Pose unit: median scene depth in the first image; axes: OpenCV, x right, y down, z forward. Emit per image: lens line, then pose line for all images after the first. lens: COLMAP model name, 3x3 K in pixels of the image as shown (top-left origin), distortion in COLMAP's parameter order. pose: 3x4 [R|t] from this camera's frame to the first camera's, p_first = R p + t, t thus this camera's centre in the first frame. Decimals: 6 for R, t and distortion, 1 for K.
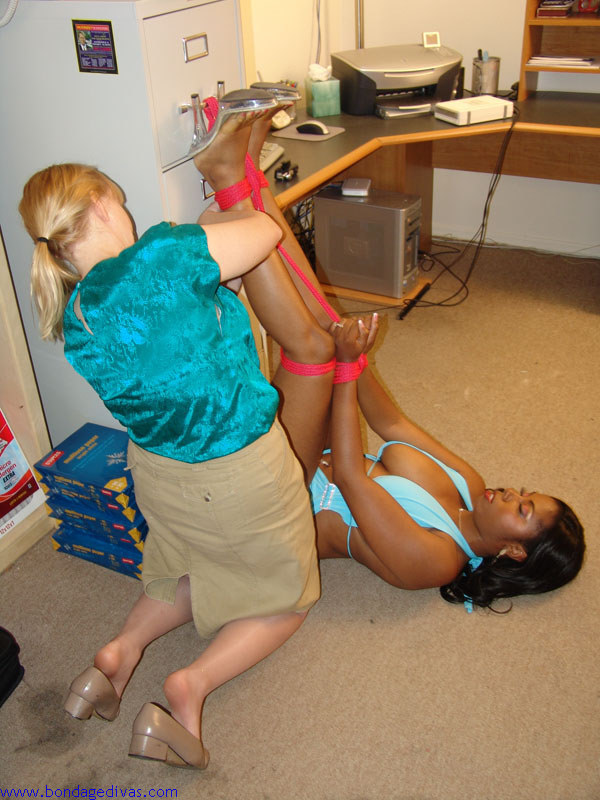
lens RADIAL K [[842.7, 0, 300.0], [0, 842.7, 400.0], [0, 0, 1]] dist [-0.107616, 0.206980]
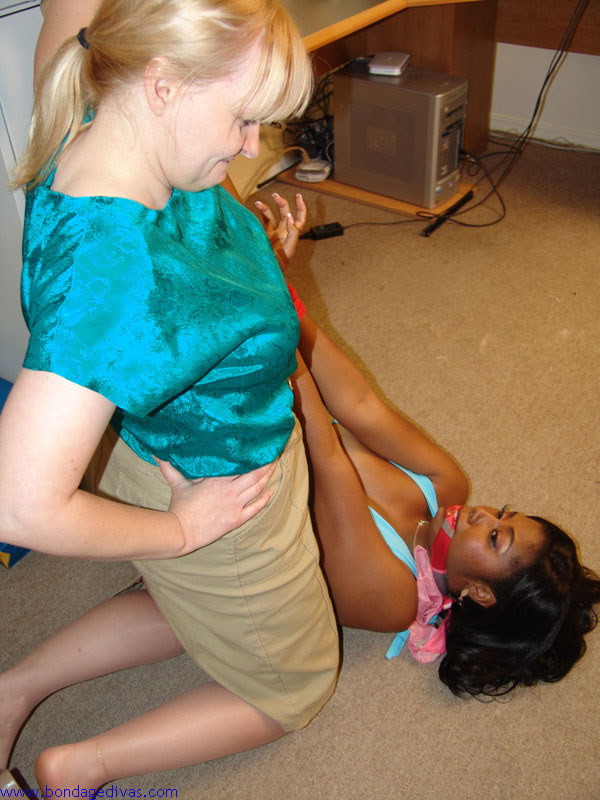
lens RADIAL K [[861.6, 0, 300.0], [0, 861.6, 400.0], [0, 0, 1]] dist [-0.114186, 0.231255]
pose [[0.991549, 0.081601, -0.100858, 0.111830], [-0.067874, 0.988824, 0.132741, -0.048764], [0.110563, -0.124774, 0.986006, 0.189934]]
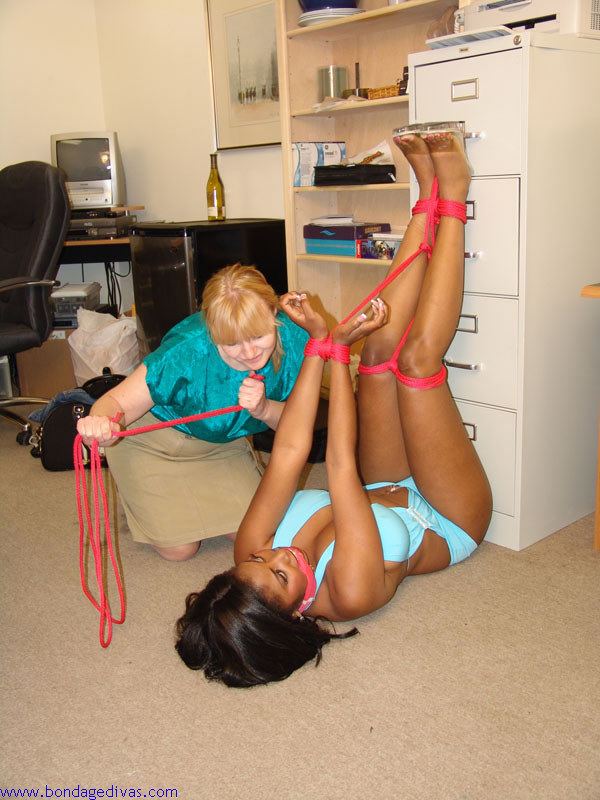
lens RADIAL K [[842.7, 0, 300.0], [0, 842.7, 400.0], [0, 0, 1]] dist [-0.107616, 0.206980]
pose [[-0.371885, 0.292648, -0.880942, 0.698117], [-0.427668, 0.788276, 0.442402, -0.306434], [0.823894, 0.541274, -0.167992, 0.762672]]
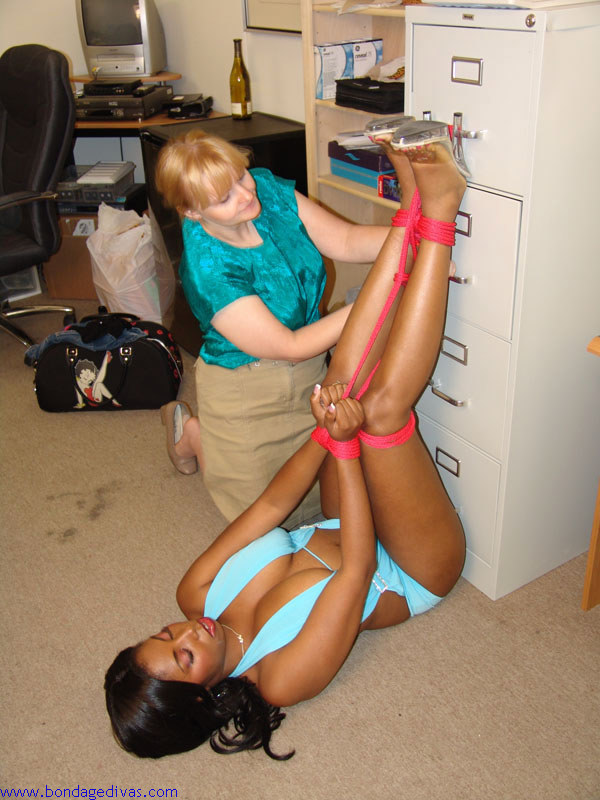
lens RADIAL K [[842.7, 0, 300.0], [0, 842.7, 400.0], [0, 0, 1]] dist [-0.107616, 0.206980]
pose [[-0.501429, 0.470964, -0.725784, 0.487882], [-0.390860, 0.625078, 0.675653, -0.454654], [0.771879, 0.622472, -0.129351, 0.735553]]
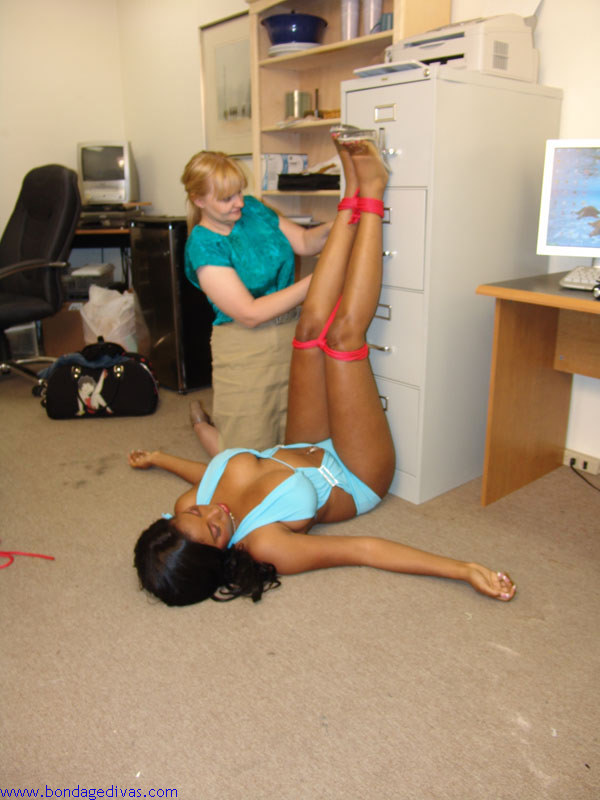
lens RADIAL K [[670.2, 0, 300.0], [0, 670.2, 400.0], [0, 0, 1]] dist [-0.160485, 0.132734]
pose [[-0.389279, 0.329507, -0.860167, 0.627583], [-0.453834, 0.744006, 0.490397, -0.329071], [0.801559, 0.581275, -0.140085, 0.806623]]
